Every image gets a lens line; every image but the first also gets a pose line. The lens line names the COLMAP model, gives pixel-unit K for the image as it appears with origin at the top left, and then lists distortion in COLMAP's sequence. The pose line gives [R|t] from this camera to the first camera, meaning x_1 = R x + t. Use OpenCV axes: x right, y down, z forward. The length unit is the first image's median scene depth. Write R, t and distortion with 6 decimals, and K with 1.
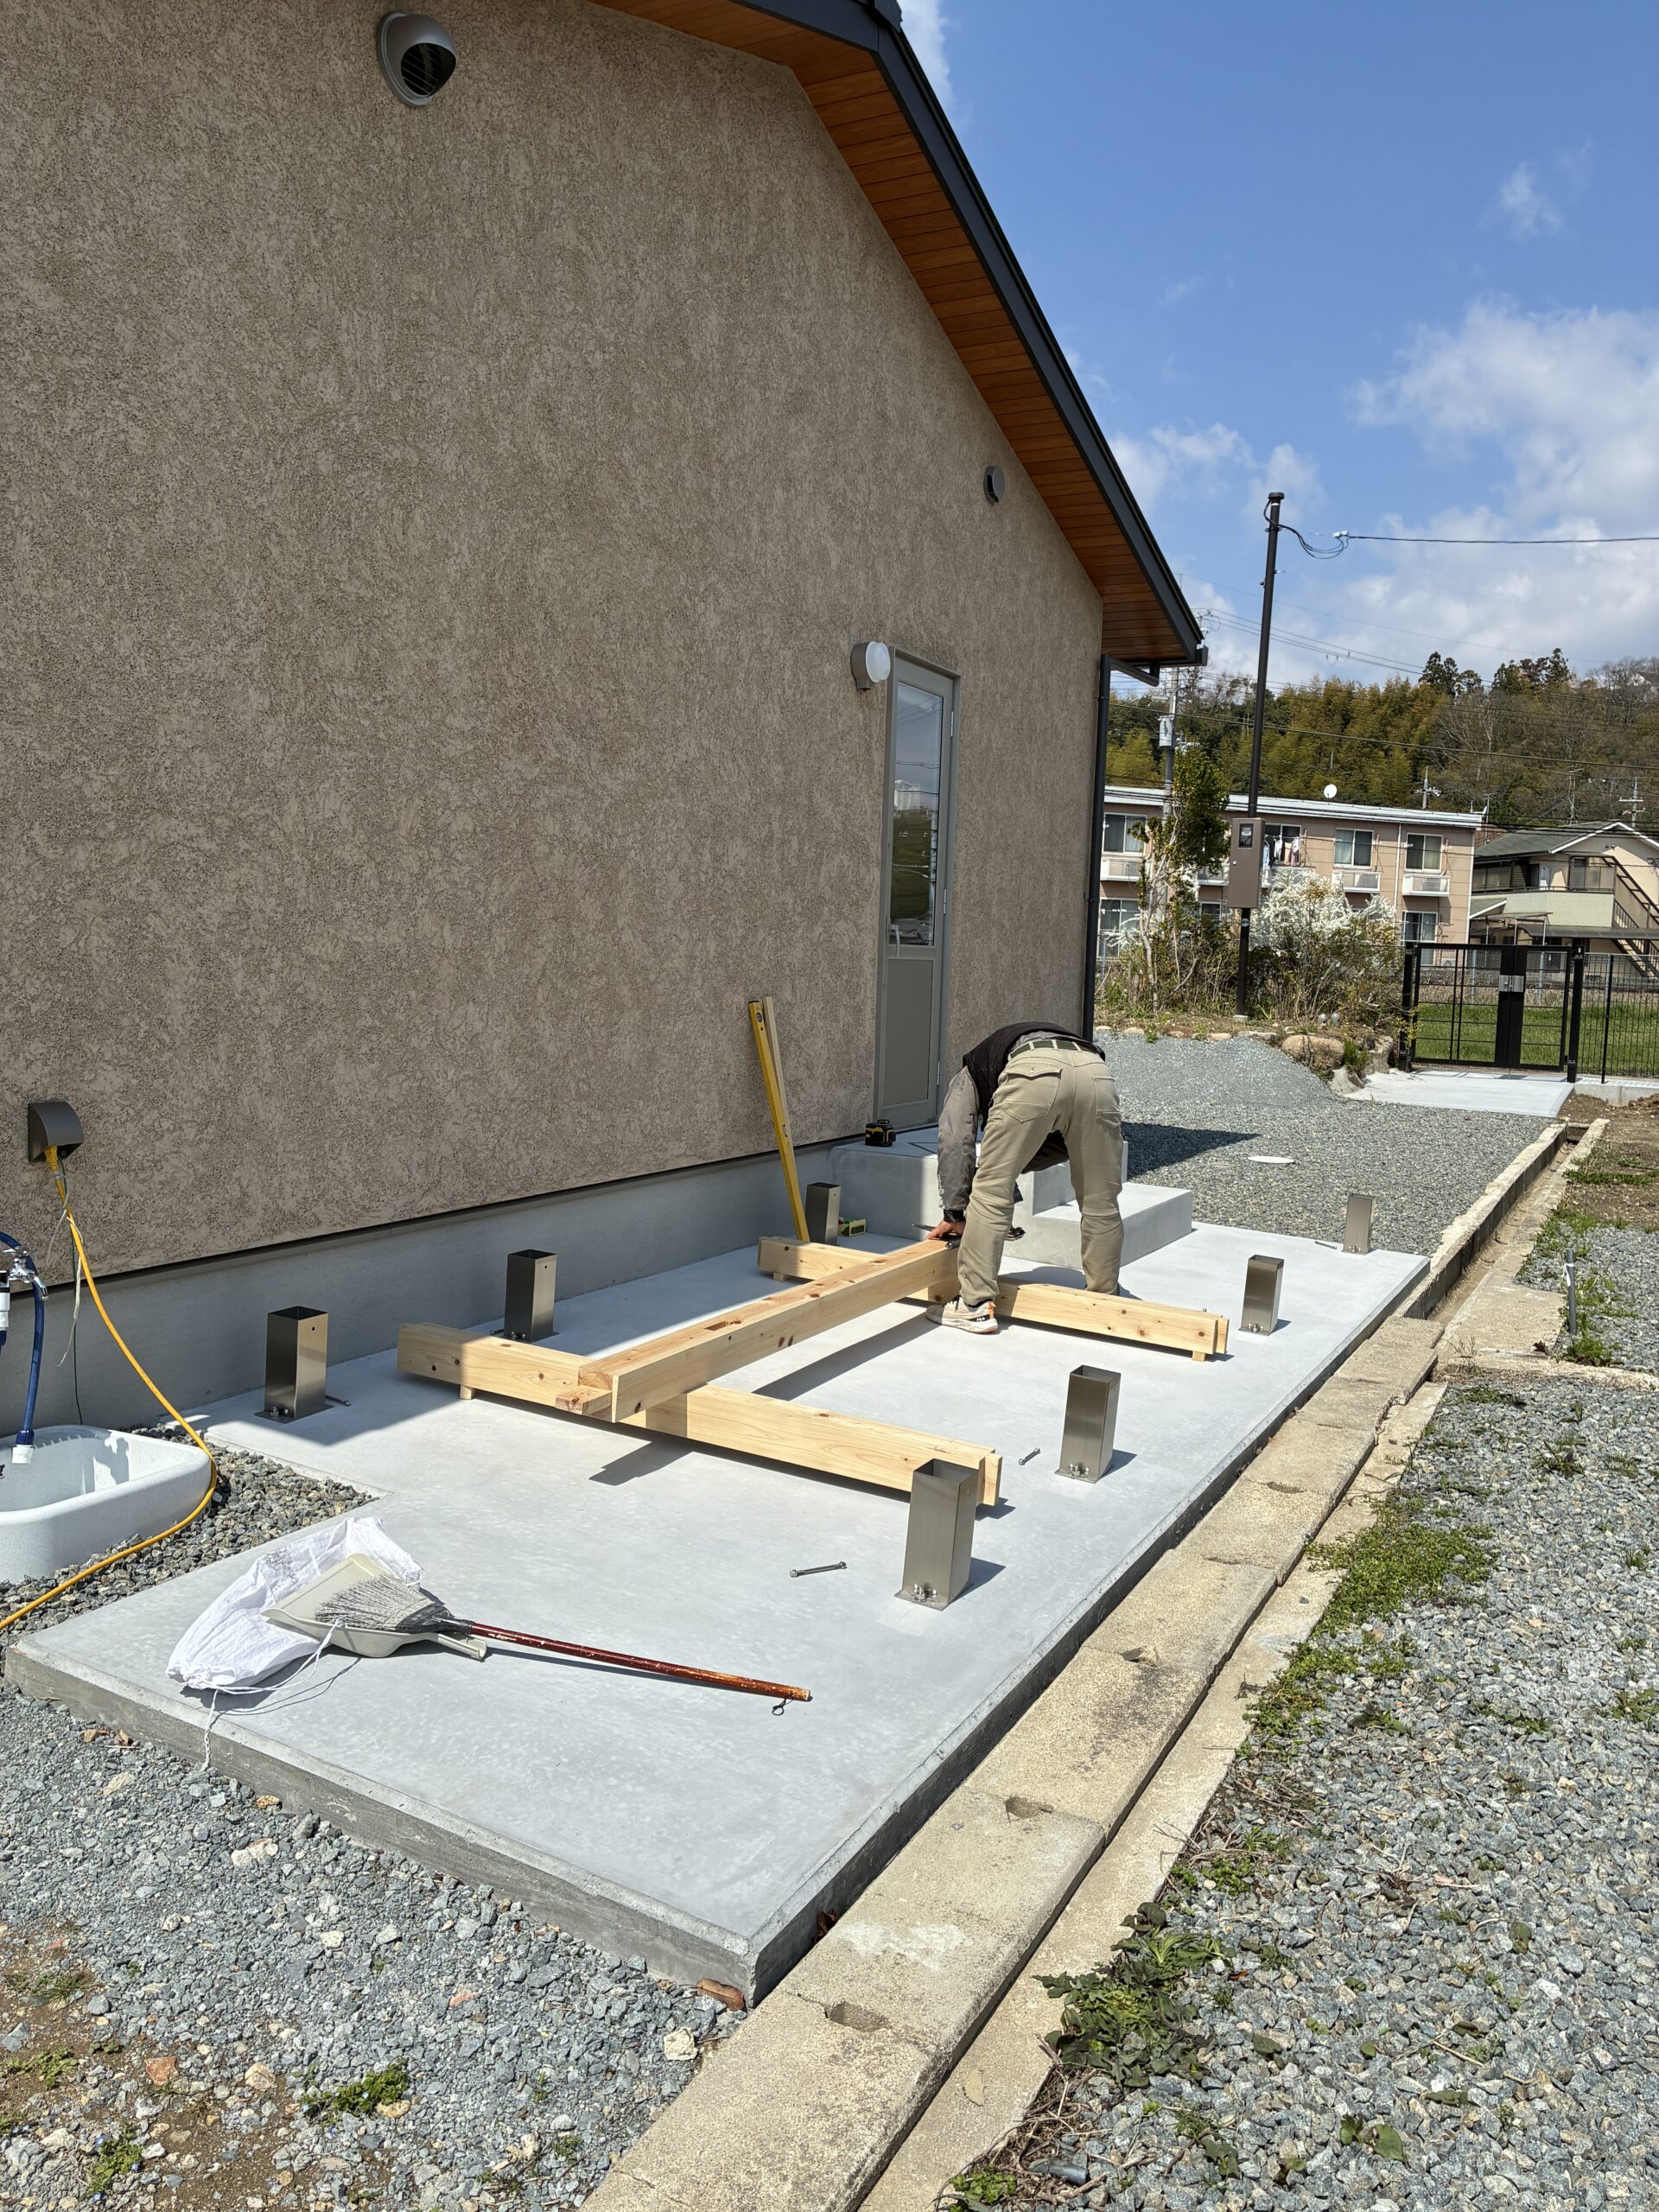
lens RADIAL K [[1669.7, 0, 832.9], [0, 1669.7, 1096.5], [0, 0, 1]] dist [0.053106, -0.059479]
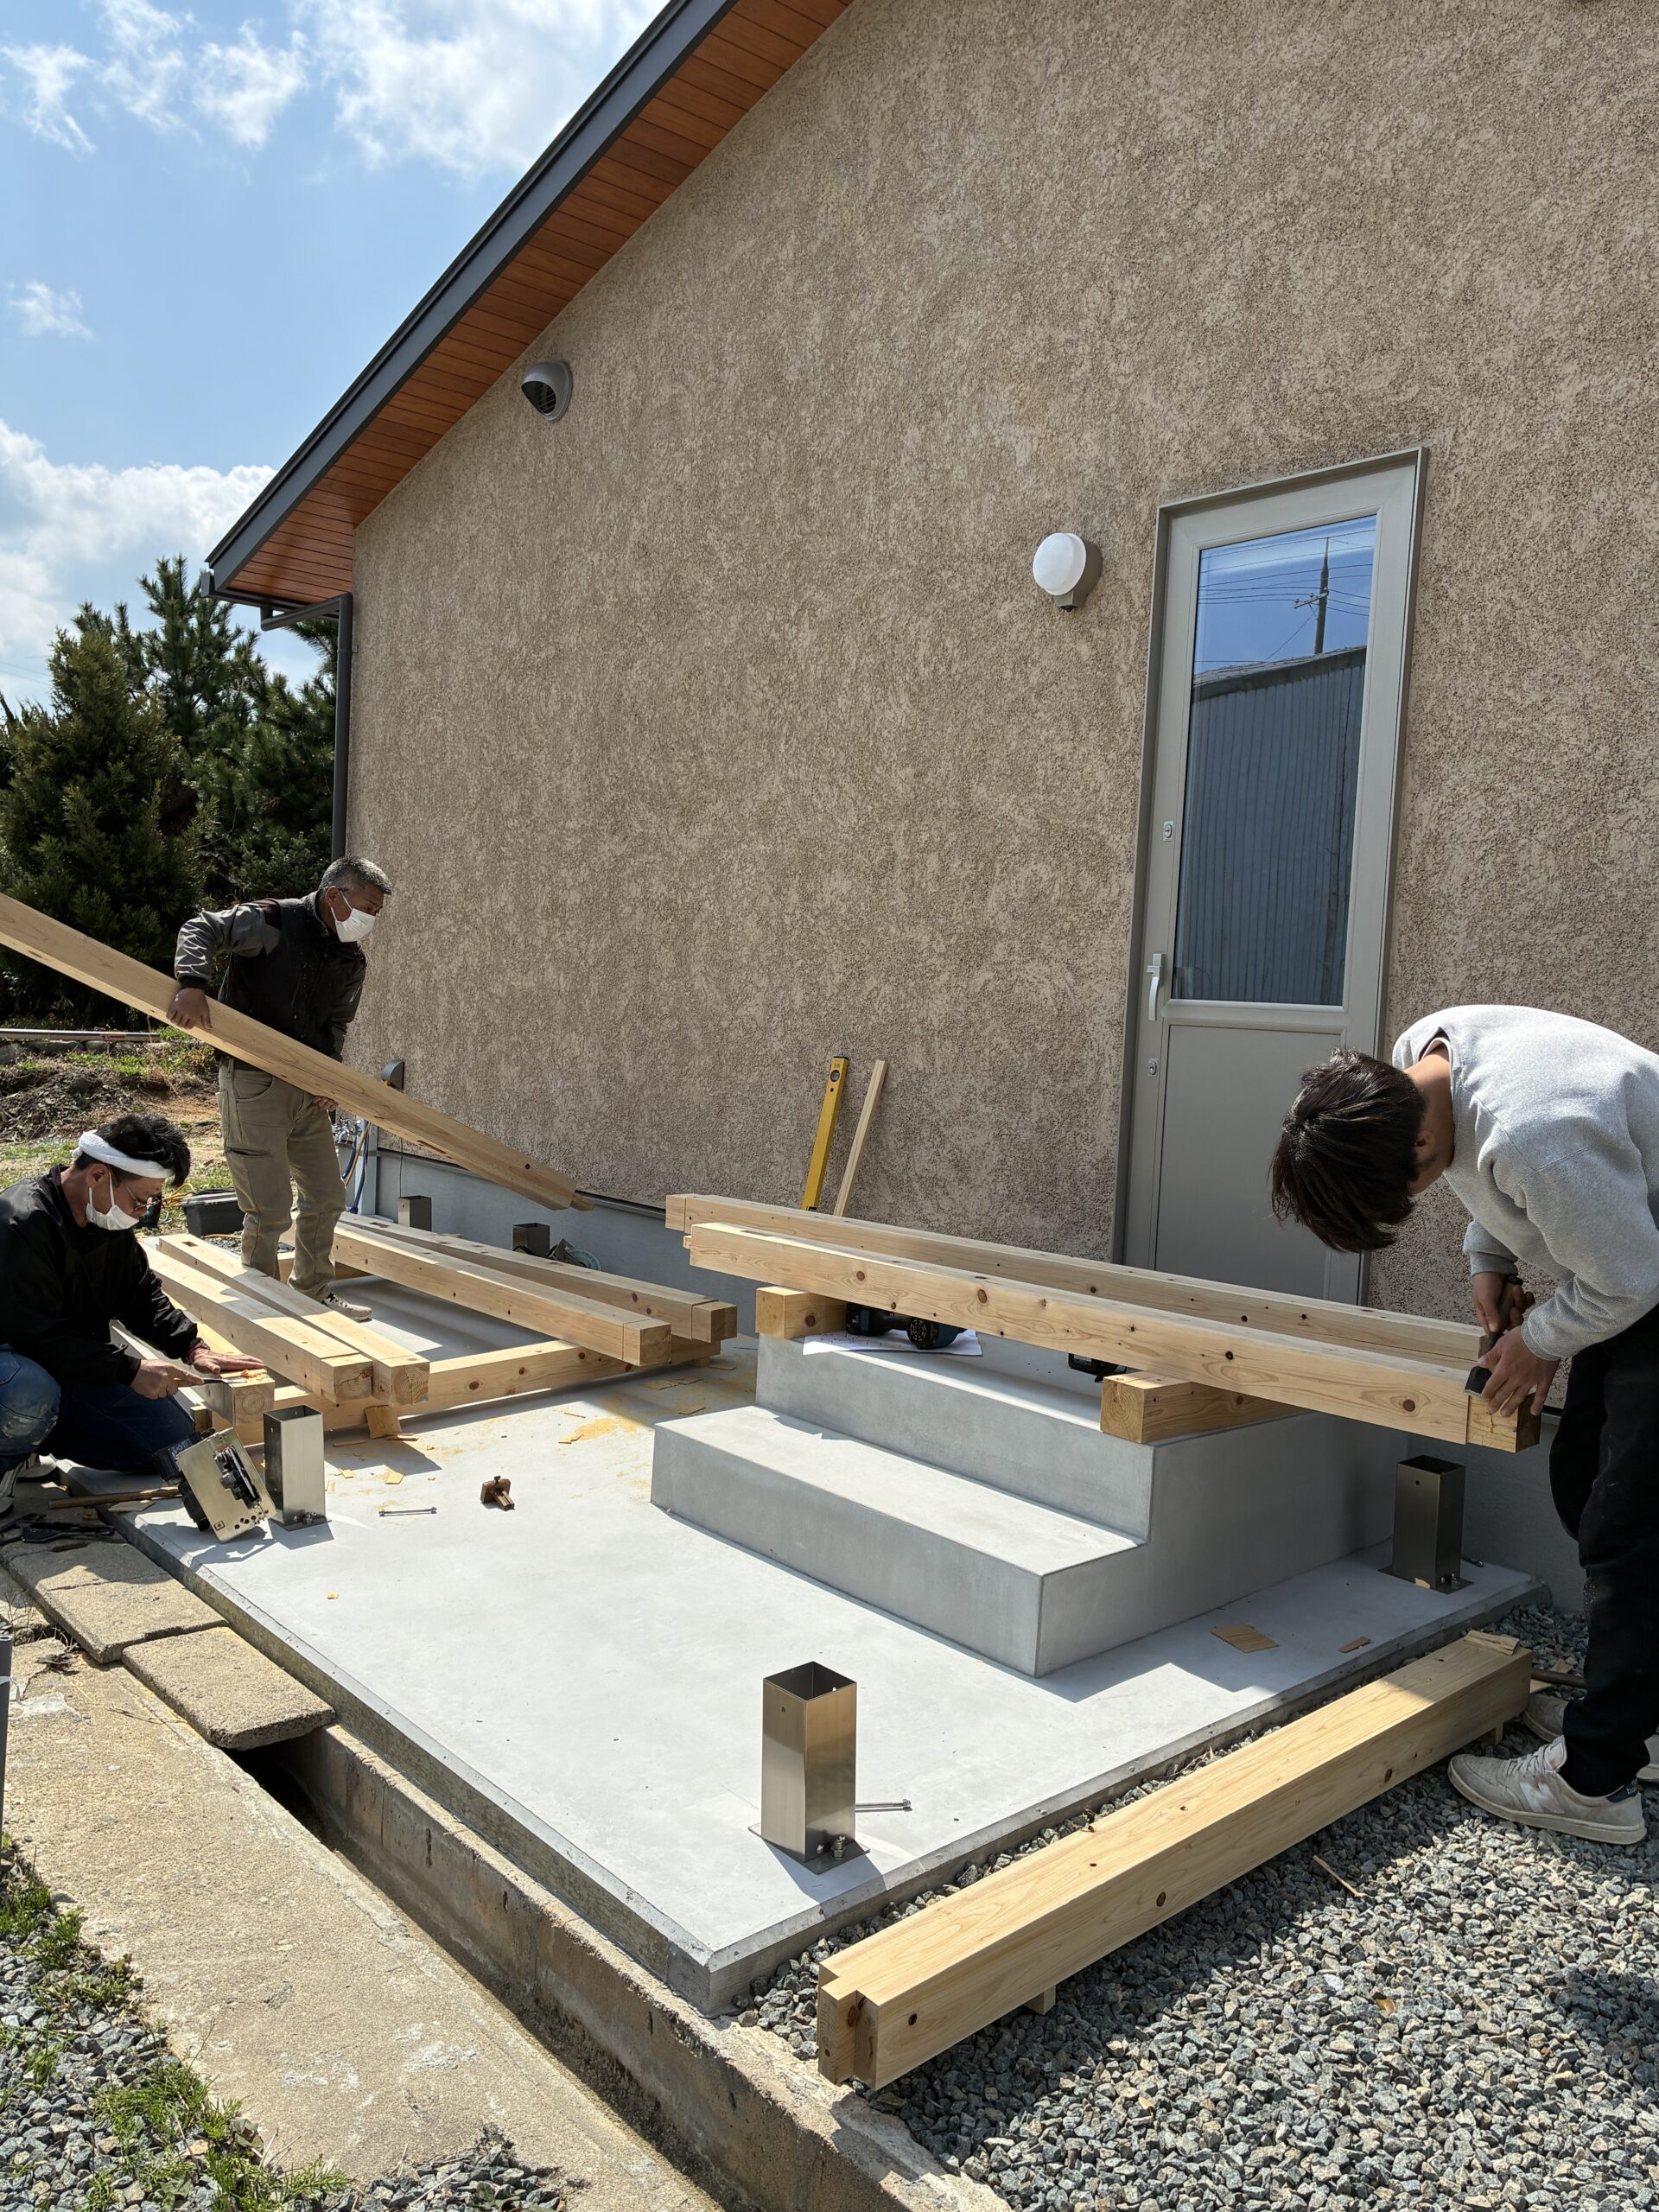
lens RADIAL K [[1718.1, 0, 823.1], [0, 1718.1, 1099.3], [0, 0, 1]] dist [0.056739, -0.072268]
pose [[-0.376289, 0.006260, -0.926481, 0.914497], [-0.141960, 0.987780, 0.064331, -0.112542], [0.915562, 0.155731, -0.370802, 1.601940]]
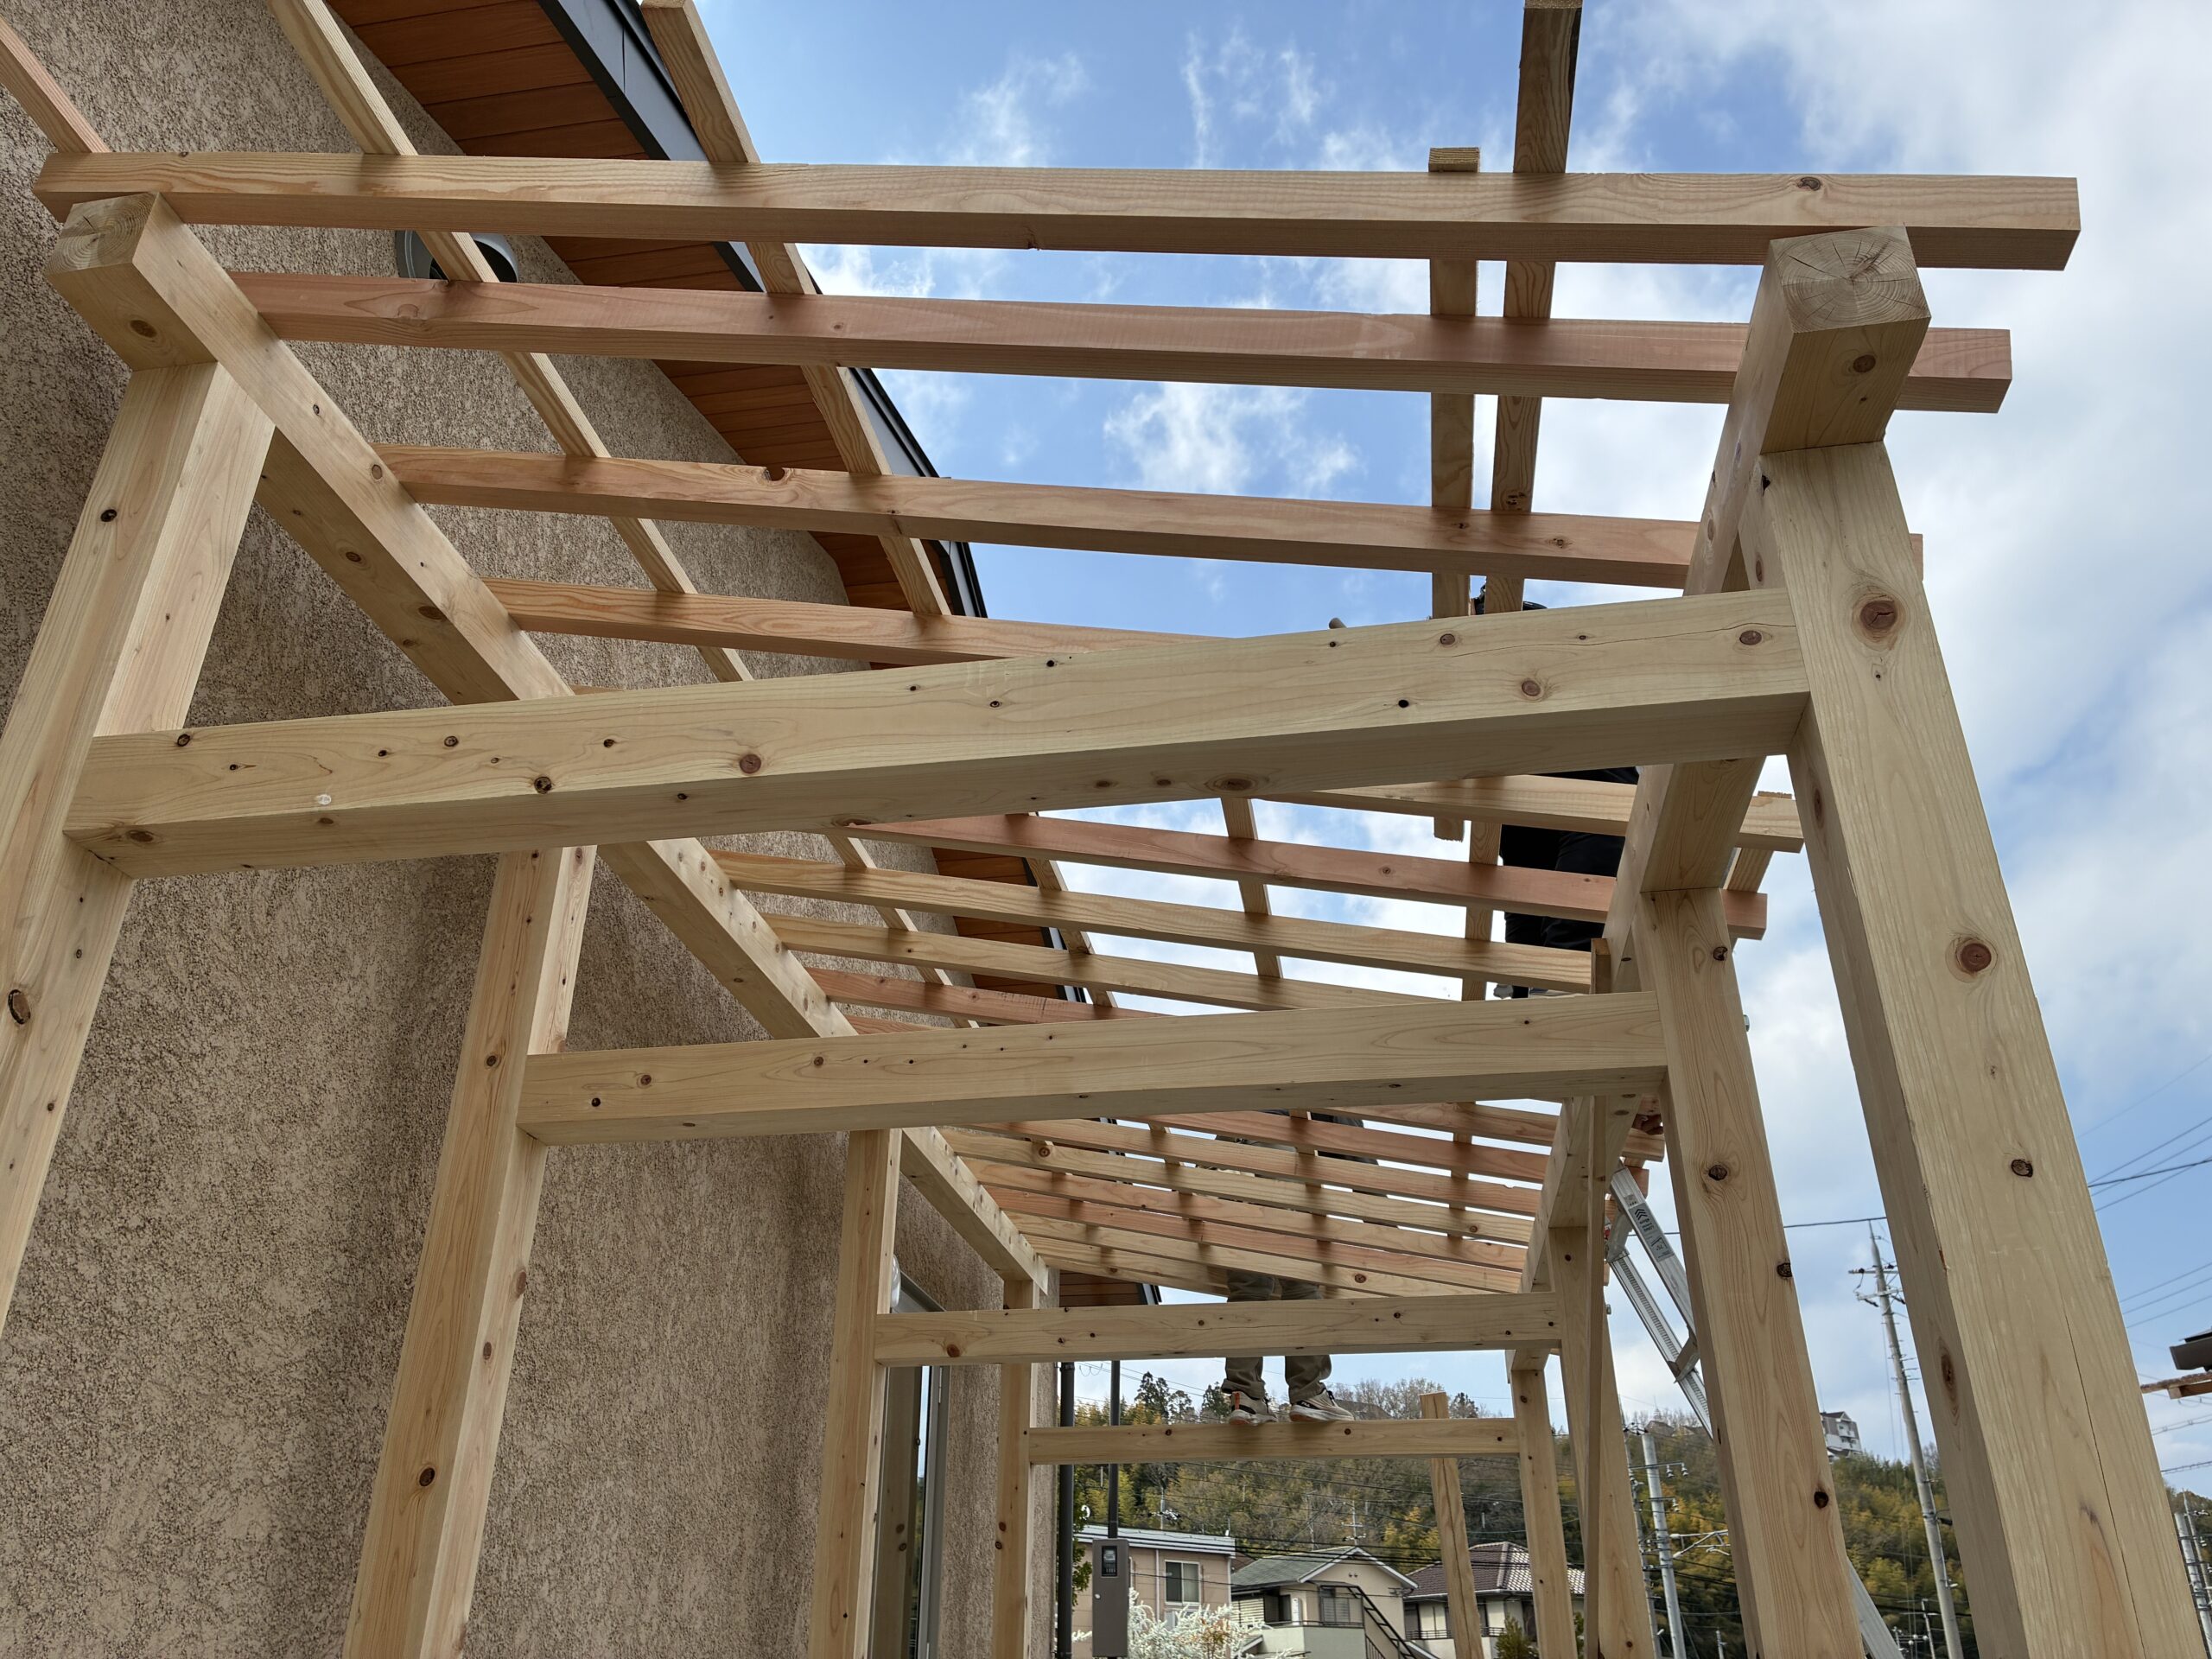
lens RADIAL K [[1669.7, 0, 1108.6], [0, 1669.7, 825.1], [0, 0, 1]] dist [0.053106, -0.059479]
pose [[0.949854, 0.118990, 0.289169, -0.143923], [0.055713, 0.845572, -0.530947, -0.062517], [-0.307690, 0.520433, 0.796540, 0.437459]]
